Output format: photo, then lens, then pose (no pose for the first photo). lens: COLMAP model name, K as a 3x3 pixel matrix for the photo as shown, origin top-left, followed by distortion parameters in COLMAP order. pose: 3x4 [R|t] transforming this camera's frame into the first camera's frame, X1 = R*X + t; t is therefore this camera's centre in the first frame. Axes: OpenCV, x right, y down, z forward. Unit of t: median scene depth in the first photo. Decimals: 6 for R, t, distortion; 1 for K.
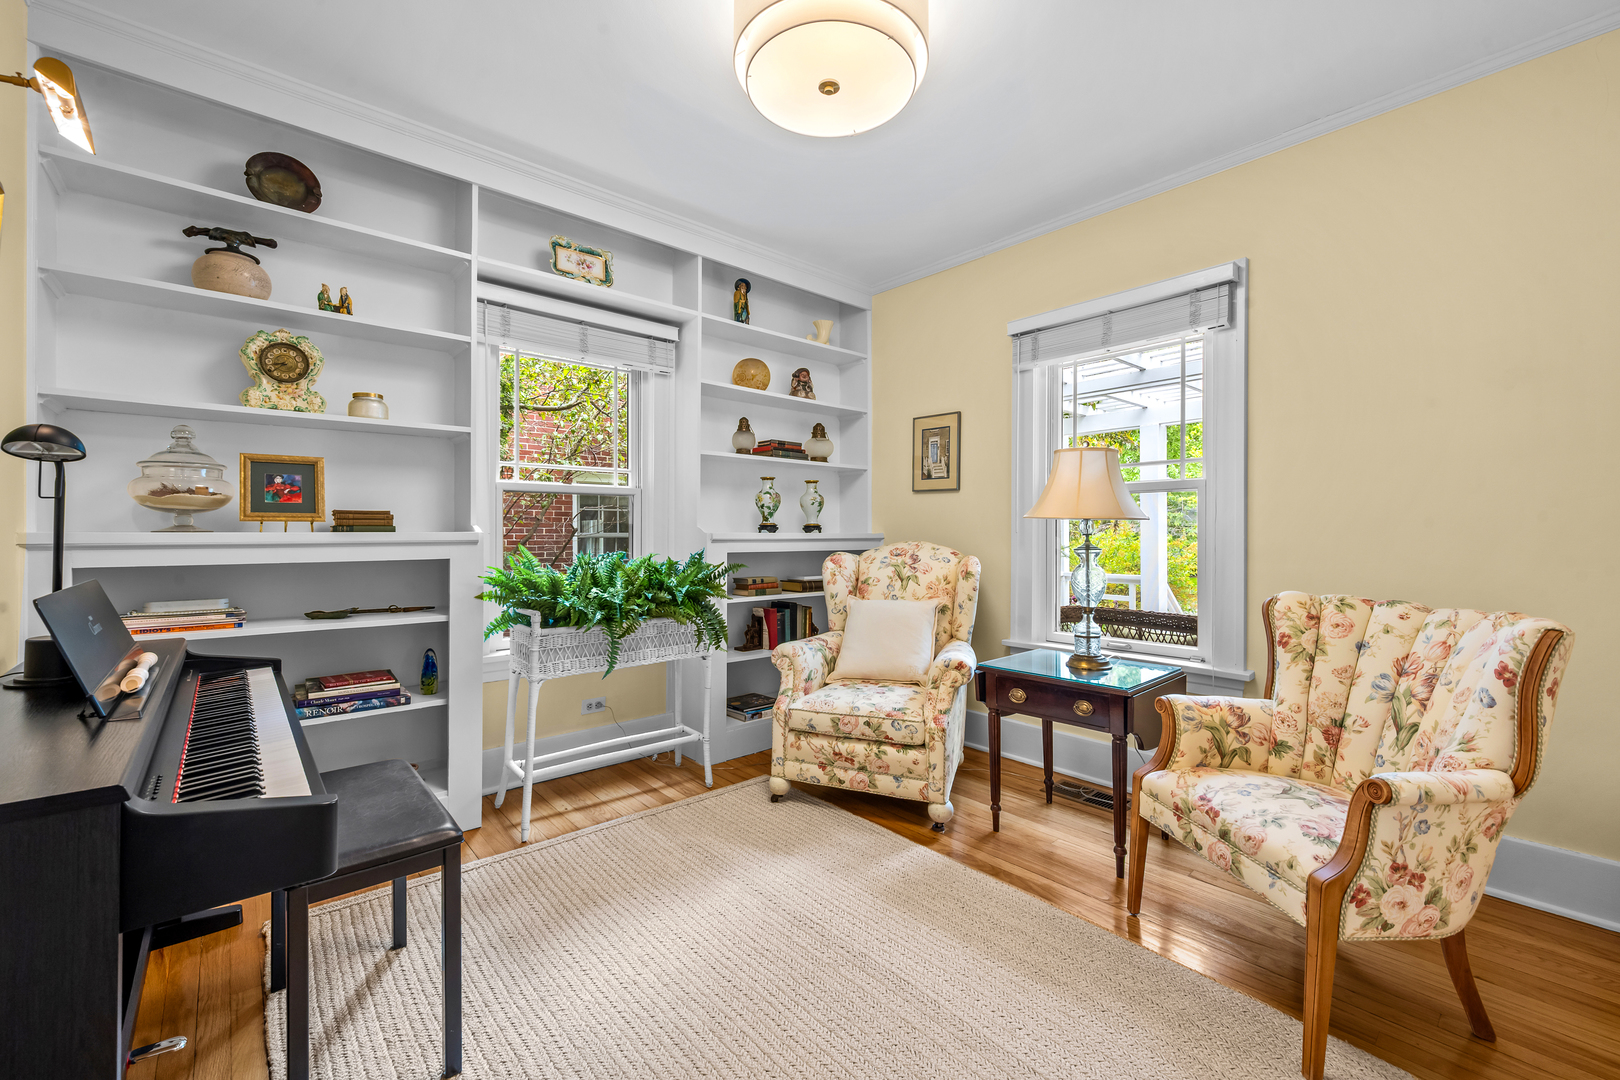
lens RADIAL K [[674.9, 0, 812.2], [0, 674.9, 535.2], [0, 0, 1]] dist [0.001844, 0.000124]
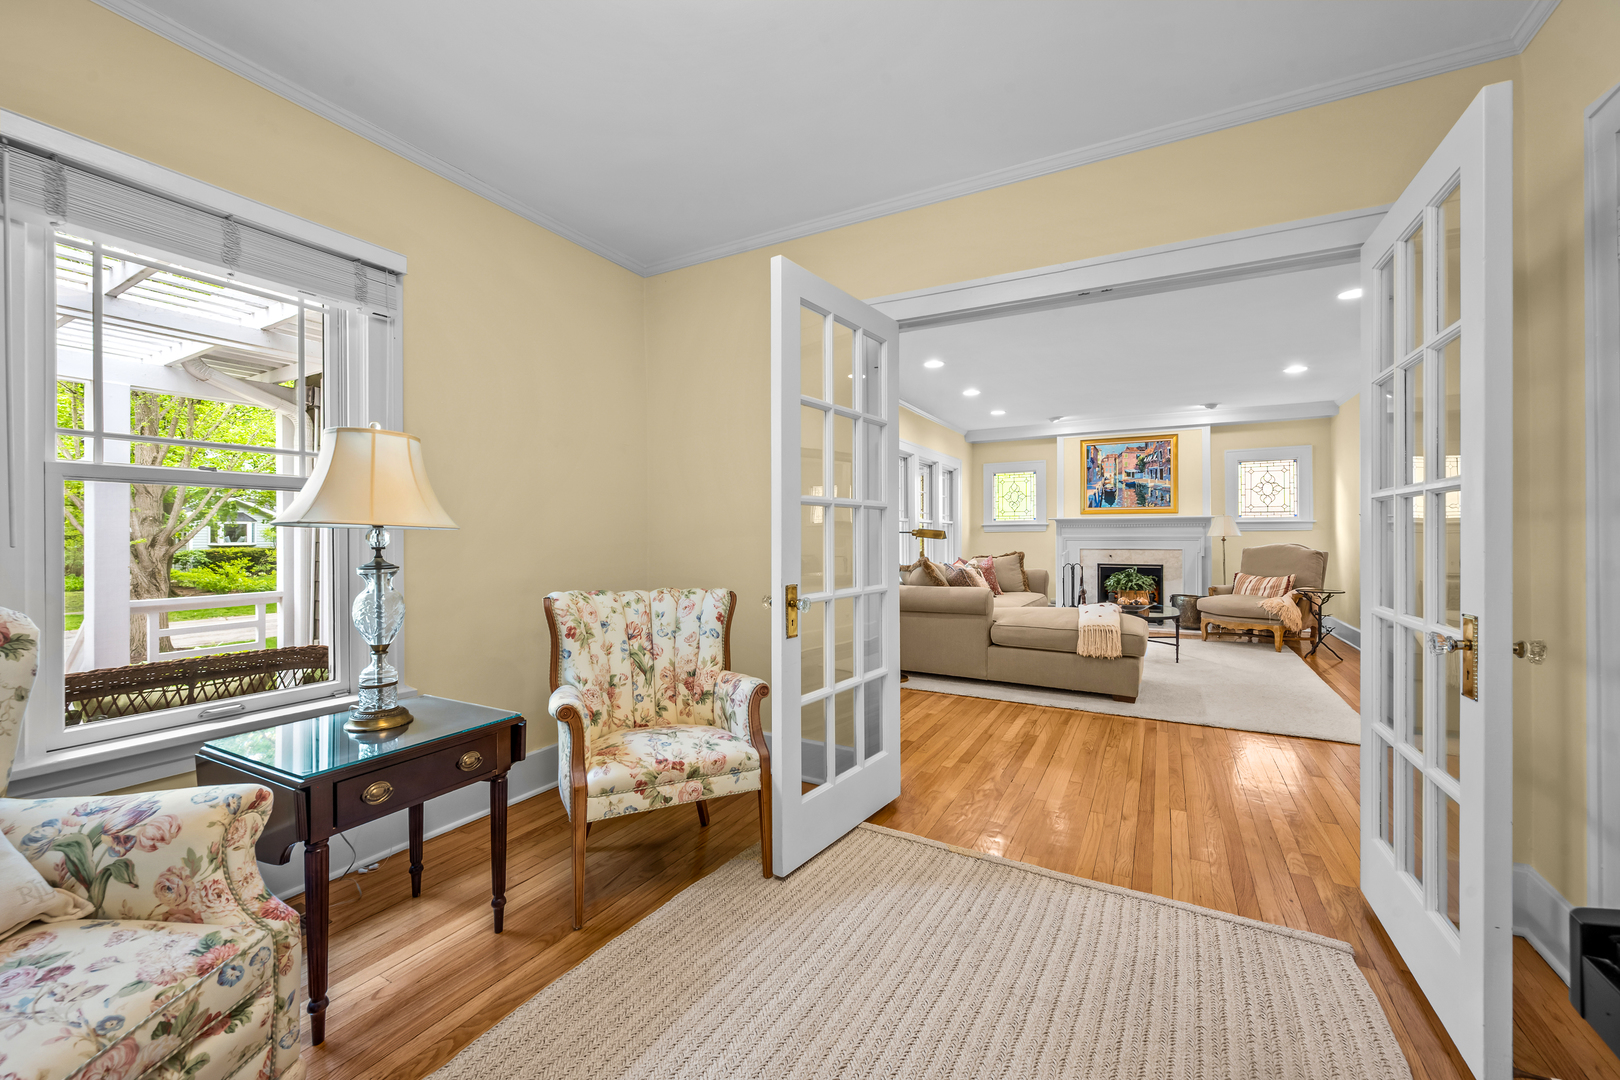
lens RADIAL K [[644.5, 0, 809.1], [0, 644.5, 533.0], [0, 0, 1]] dist [-0.000536, -0.000281]
pose [[-0.340727, 0.002515, 0.940159, -0.591436], [0.002840, 0.999995, -0.001646, -0.021325], [-0.940158, 0.002109, -0.340732, 1.105378]]
